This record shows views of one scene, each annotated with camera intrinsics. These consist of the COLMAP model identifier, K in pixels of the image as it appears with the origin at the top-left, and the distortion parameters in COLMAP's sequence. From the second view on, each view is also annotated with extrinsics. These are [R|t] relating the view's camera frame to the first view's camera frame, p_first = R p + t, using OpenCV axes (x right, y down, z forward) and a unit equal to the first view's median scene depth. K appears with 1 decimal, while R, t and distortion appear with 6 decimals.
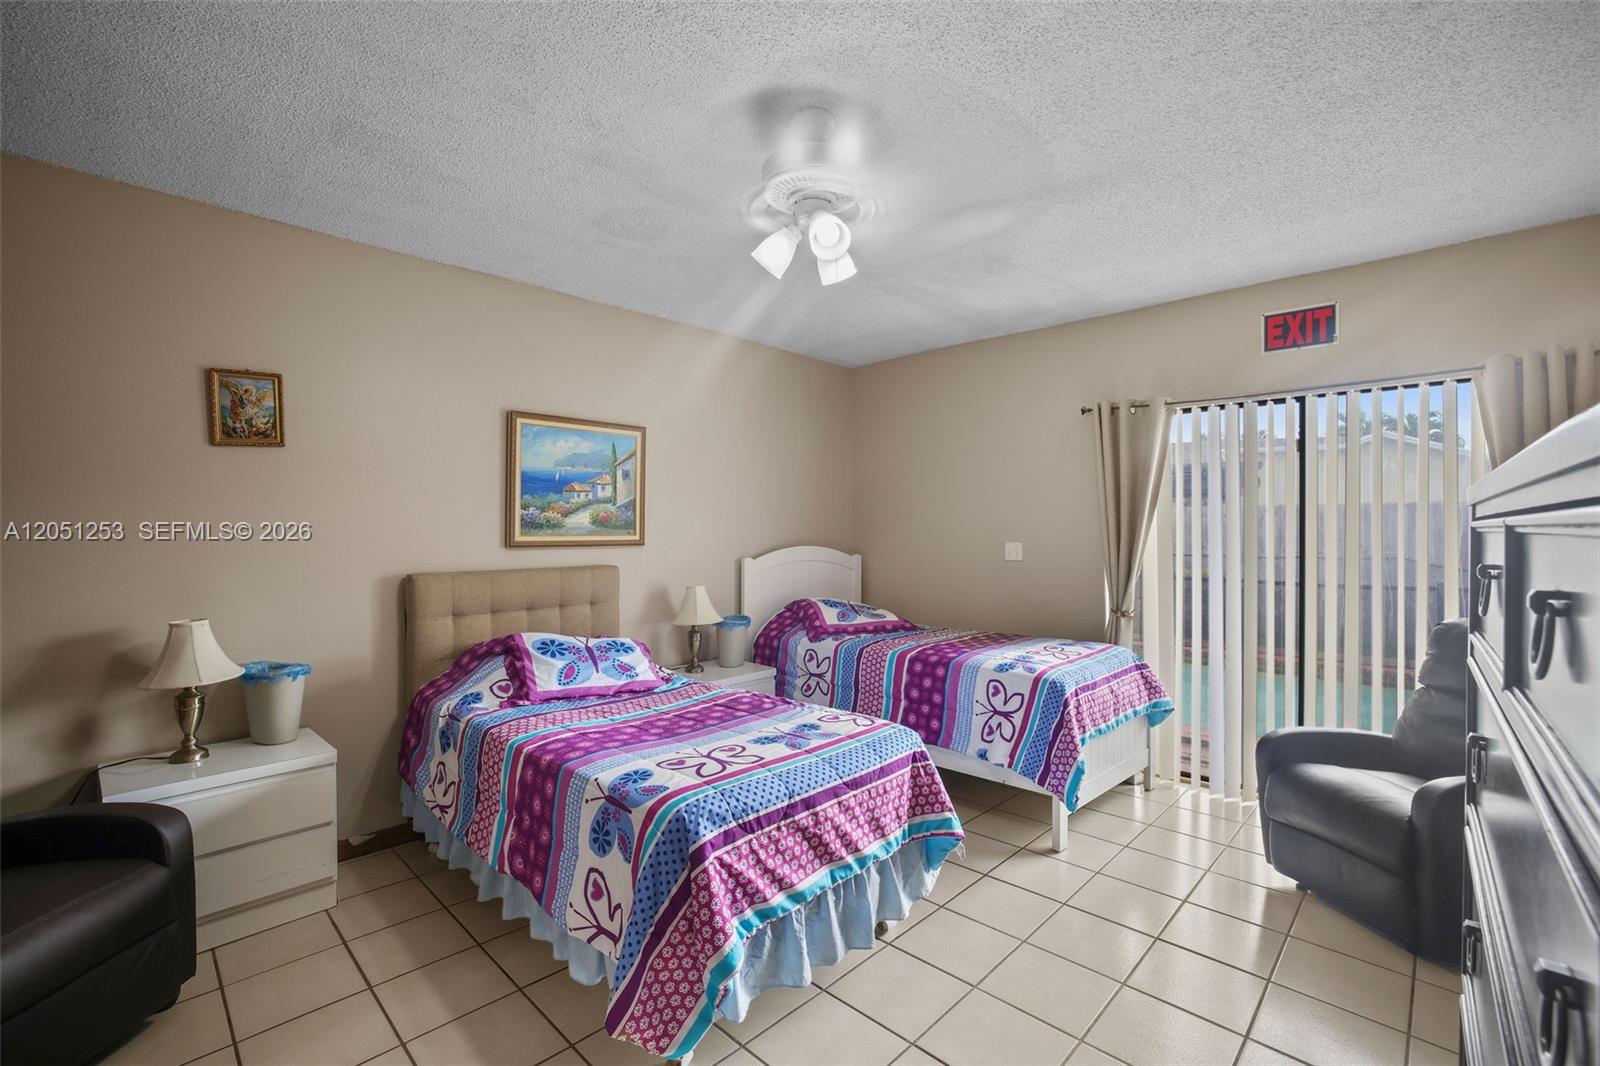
lens RADIAL K [[696.5, 0, 800.4], [0, 696.5, 532.3], [0, 0, 1]] dist [-0.003689, 0.000407]
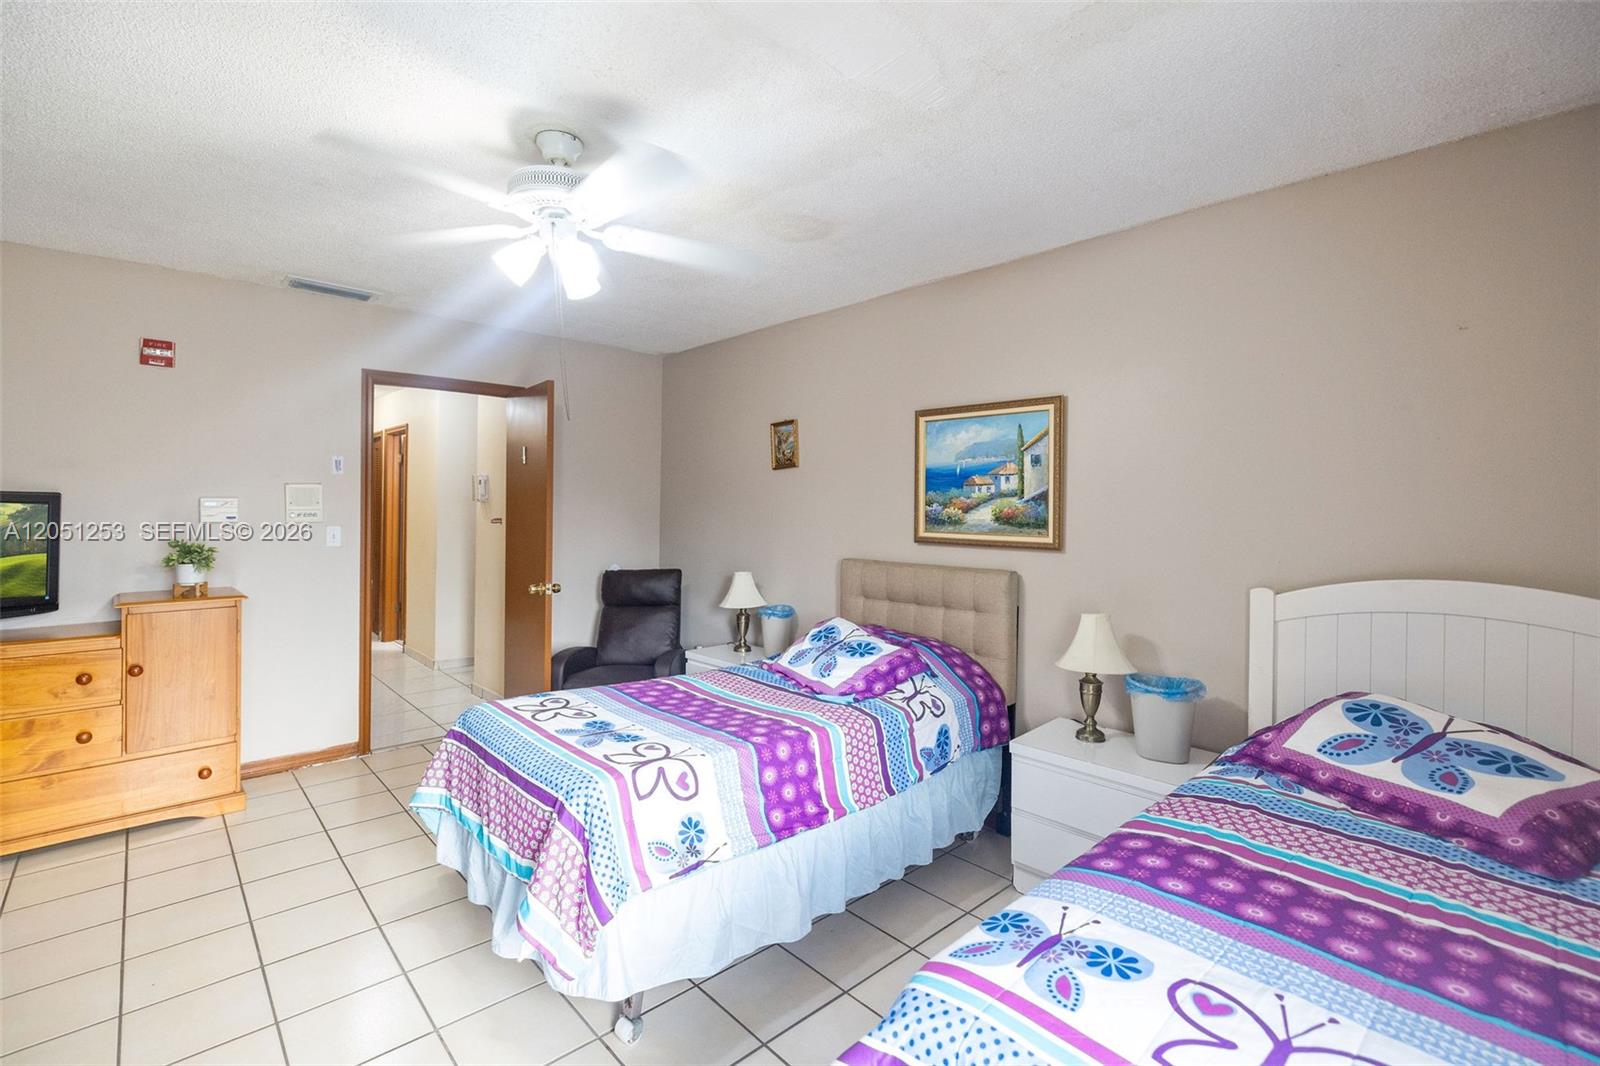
lens RADIAL K [[696.5, 0, 792.5], [0, 696.5, 519.9], [0, 0, 1]] dist [-0.003689, 0.000407]
pose [[-0.043281, 0.008876, -0.999024, 0.611354], [-0.023825, 0.999667, 0.009913, -0.017245], [0.998779, 0.024231, -0.043055, 0.826058]]
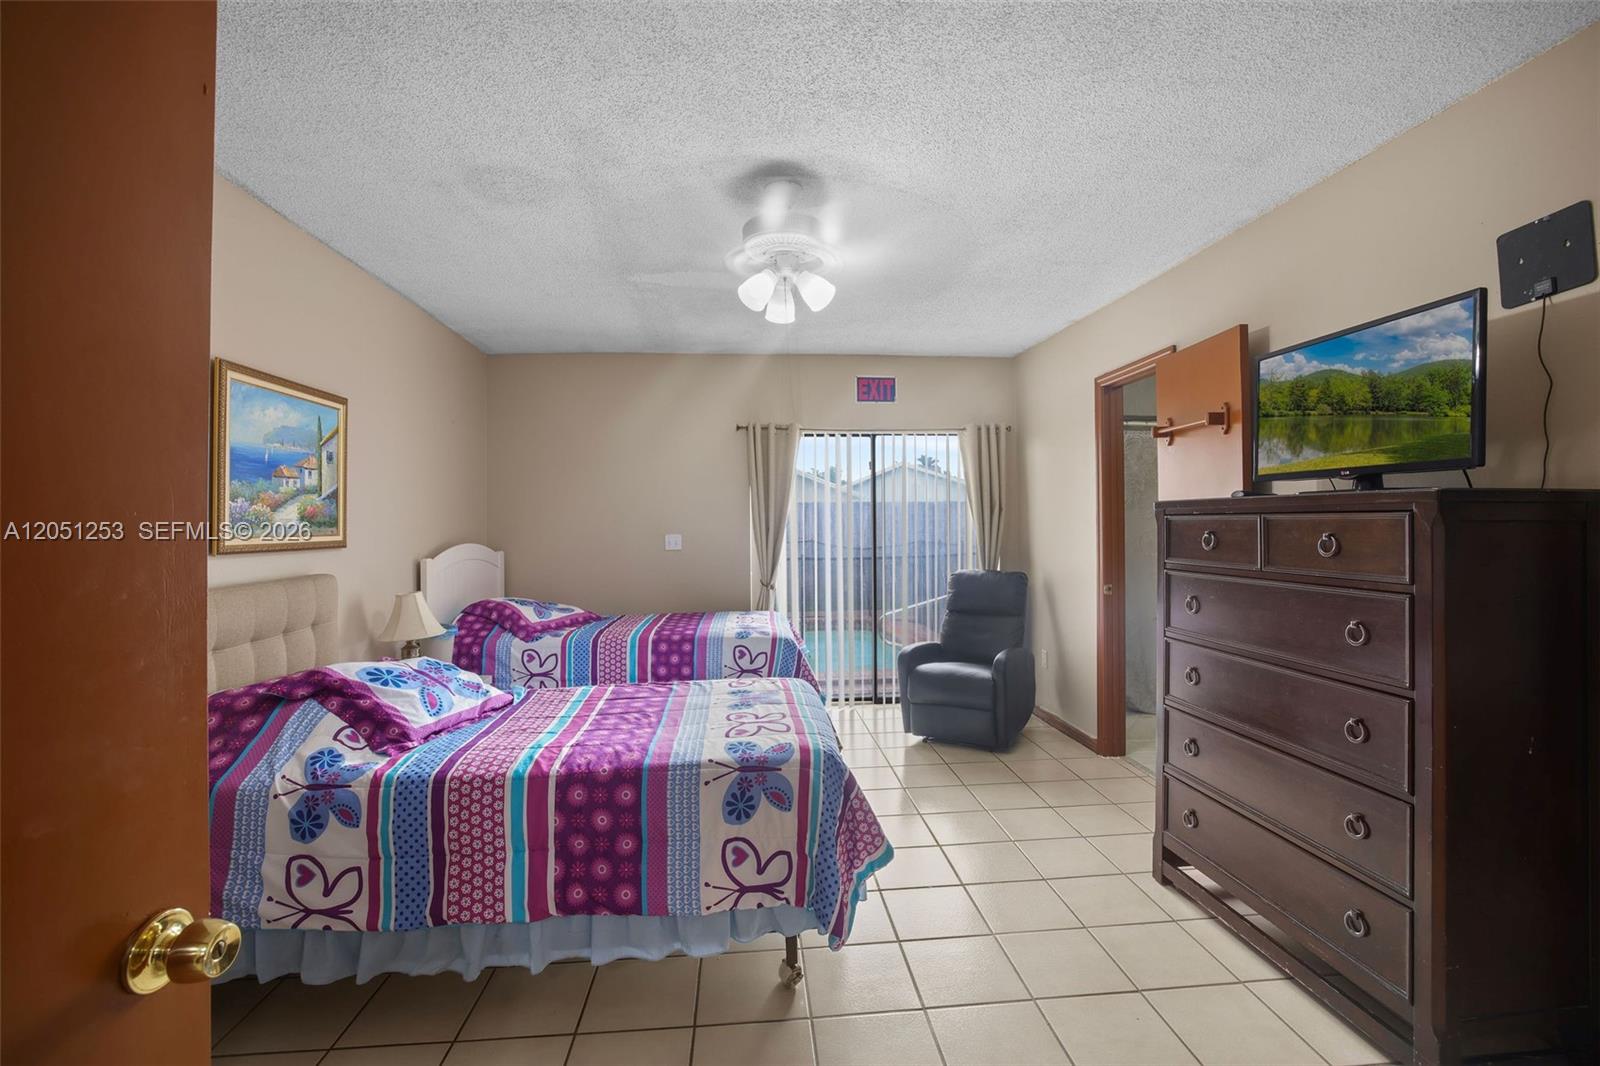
lens RADIAL K [[696.5, 0, 790.4], [0, 696.5, 521.8], [0, 0, 1]] dist [-0.003689, 0.000407]
pose [[0.668446, -0.010021, 0.743693, -0.530016], [0.015208, 0.999884, -0.000196, -0.003018], [-0.743605, 0.011441, 0.668521, 0.106035]]
